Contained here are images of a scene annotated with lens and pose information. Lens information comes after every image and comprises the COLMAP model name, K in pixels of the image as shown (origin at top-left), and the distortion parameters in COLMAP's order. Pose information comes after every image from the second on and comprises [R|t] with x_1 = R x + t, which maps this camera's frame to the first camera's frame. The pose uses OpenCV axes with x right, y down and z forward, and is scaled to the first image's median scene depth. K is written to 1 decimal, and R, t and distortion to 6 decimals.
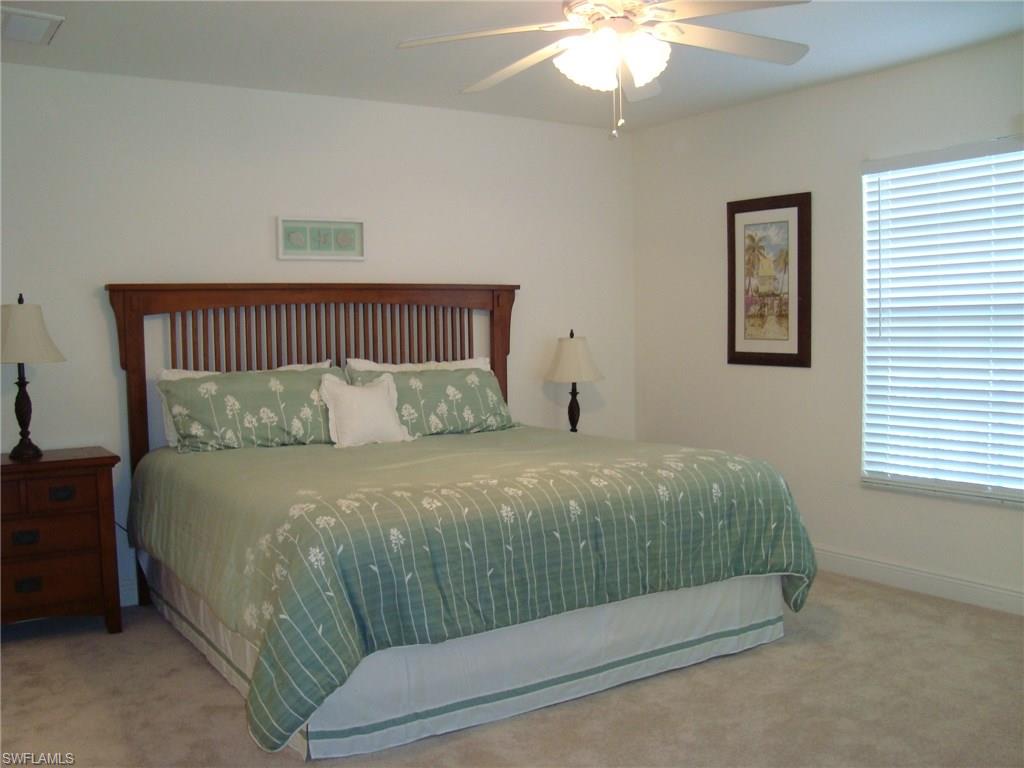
lens RADIAL K [[993.2, 0, 512.0], [0, 993.2, 384.0], [0, 0, 1]] dist [-0.212783, 0.214937]
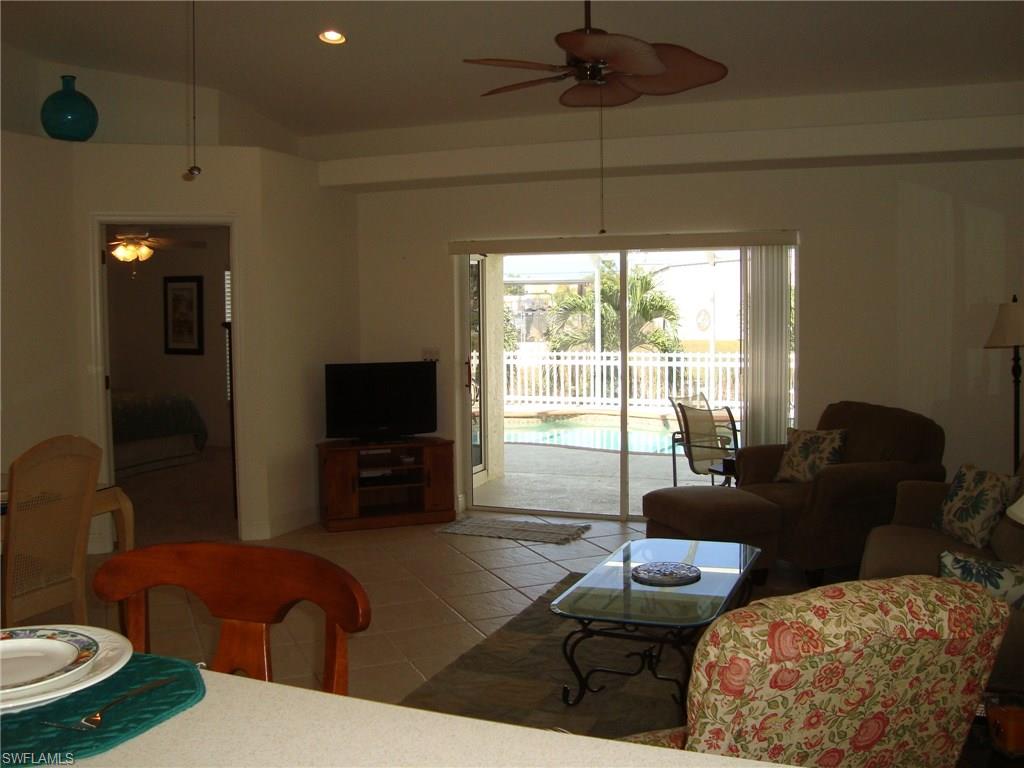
lens RADIAL K [[993.2, 0, 512.0], [0, 993.2, 384.0], [0, 0, 1]] dist [-0.212783, 0.214937]
pose [[0.830273, -0.032981, 0.556381, -0.343617], [0.024944, 0.999446, 0.022022, 0.017764], [-0.556799, -0.004406, 0.830636, -1.220845]]
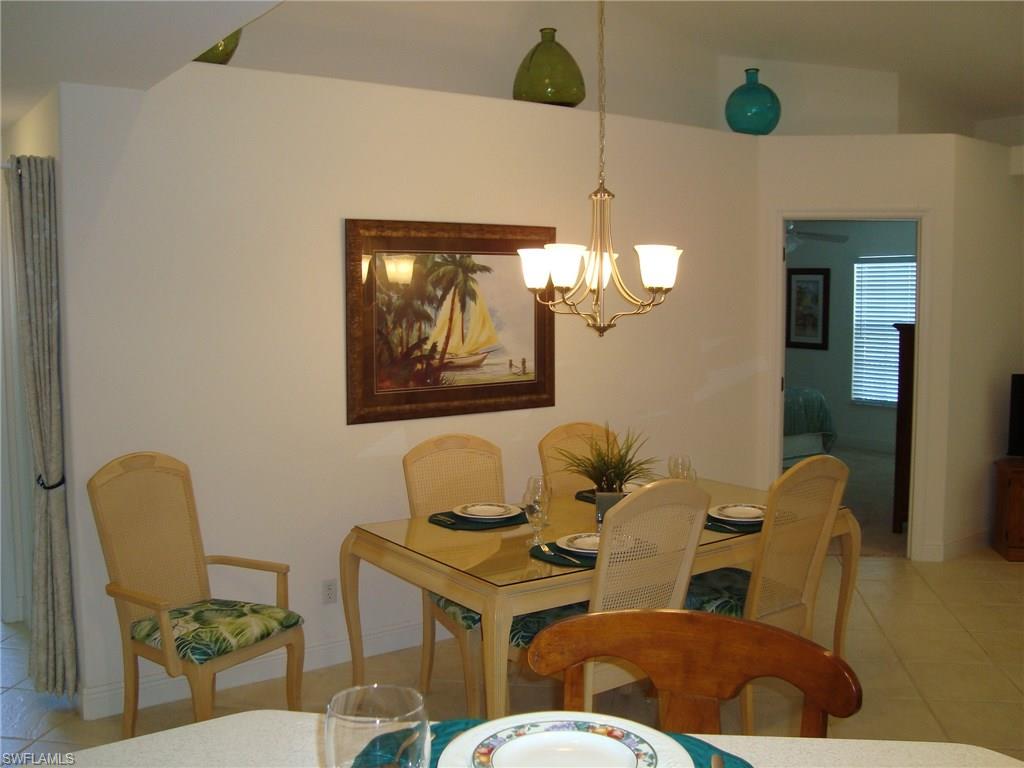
lens RADIAL K [[993.2, 0, 512.0], [0, 993.2, 384.0], [0, 0, 1]] dist [-0.212783, 0.214937]
pose [[0.999072, 0.008166, 0.042291, -0.472938], [-0.009579, 0.999399, 0.033325, -0.007293], [-0.041993, -0.033699, 0.998549, -1.100156]]
